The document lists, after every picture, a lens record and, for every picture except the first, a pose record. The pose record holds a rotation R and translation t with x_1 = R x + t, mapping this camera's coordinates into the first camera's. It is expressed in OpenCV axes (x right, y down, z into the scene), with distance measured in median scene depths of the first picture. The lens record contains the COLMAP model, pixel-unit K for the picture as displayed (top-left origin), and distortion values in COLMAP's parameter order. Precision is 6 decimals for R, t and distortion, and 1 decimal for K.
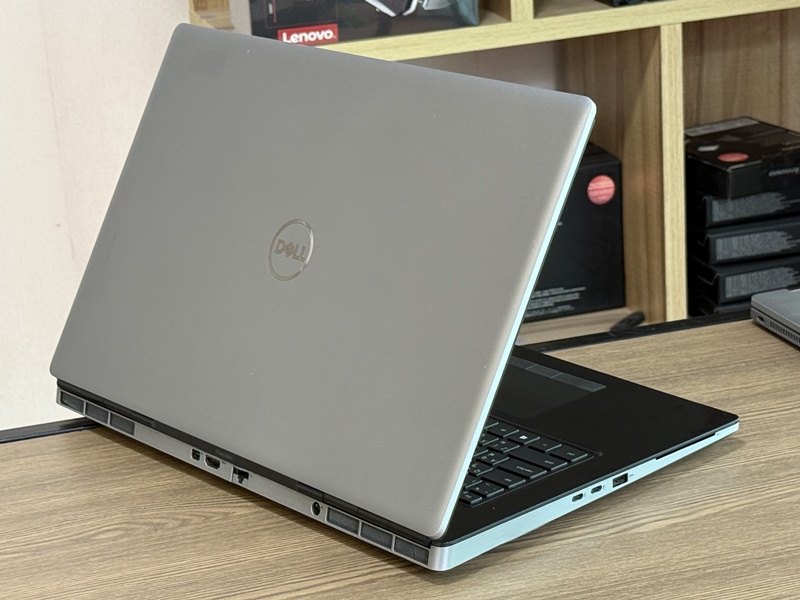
lens RADIAL K [[1975.1, 0, 397.8], [0, 1975.1, 264.5], [0, 0, 1]] dist [0.054352, 0.000000]
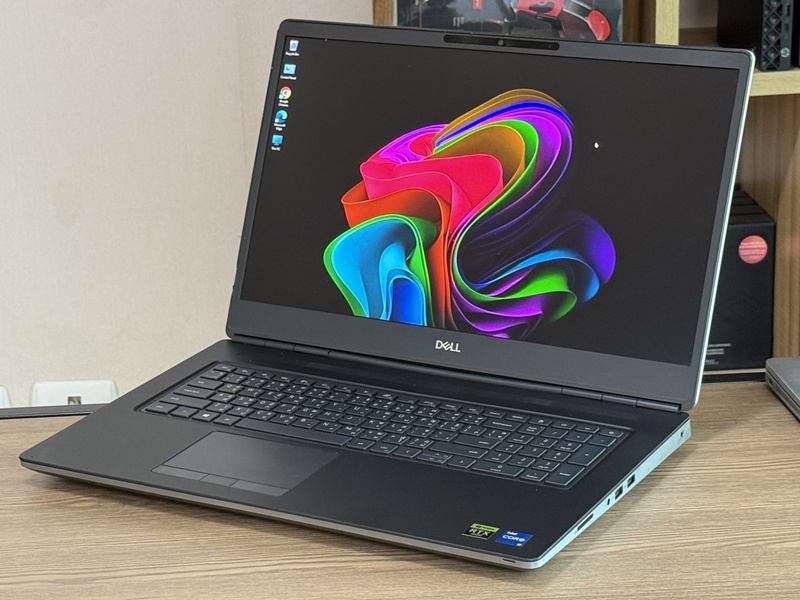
lens RADIAL K [[1975.1, 0, 377.3], [0, 1975.1, 289.3], [0, 0, 1]] dist [0.054352, 0.000000]
pose [[0.974334, 0.096281, -0.203480, 0.127676], [-0.097318, 0.995241, 0.004924, -0.003824], [0.202986, 0.015005, 0.979067, -0.035711]]
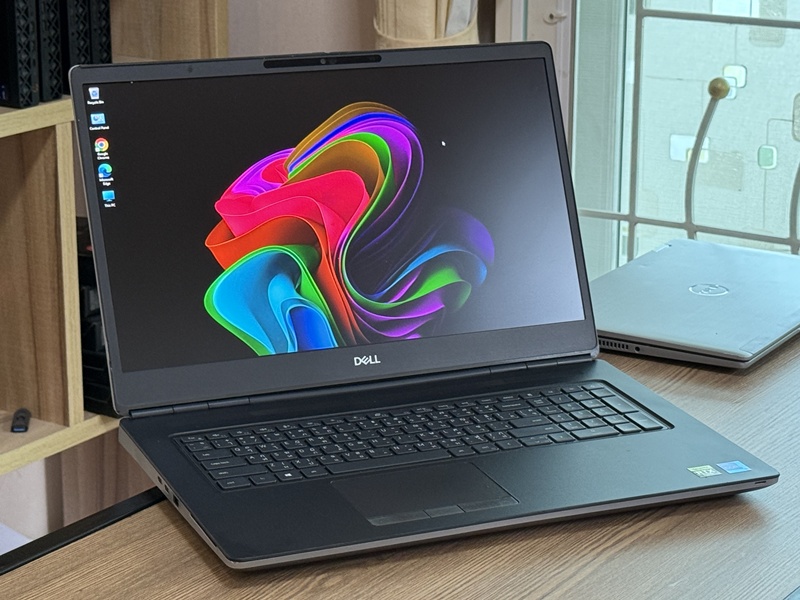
lens RADIAL K [[1975.1, 0, 402.4], [0, 1975.1, 301.6], [0, 0, 1]] dist [0.054352, 0.000000]
pose [[0.768331, -0.112792, 0.630036, -0.375811], [0.145852, 0.989306, -0.000758, -0.001328], [-0.623213, 0.092474, 0.776566, 0.083621]]
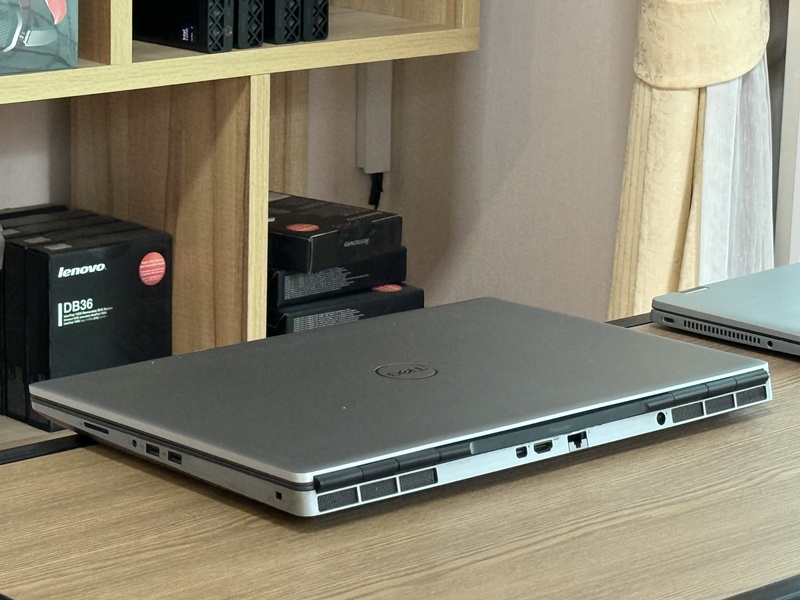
lens RADIAL K [[2512.5, 0, 400.8], [0, 2512.5, 299.3], [0, 0, 1]] dist [-0.045030, 0.000000]
pose [[0.896053, -0.017601, 0.443597, -0.298713], [0.052522, 0.996399, -0.066558, 0.056768], [-0.440829, 0.082938, 0.893751, -0.035959]]
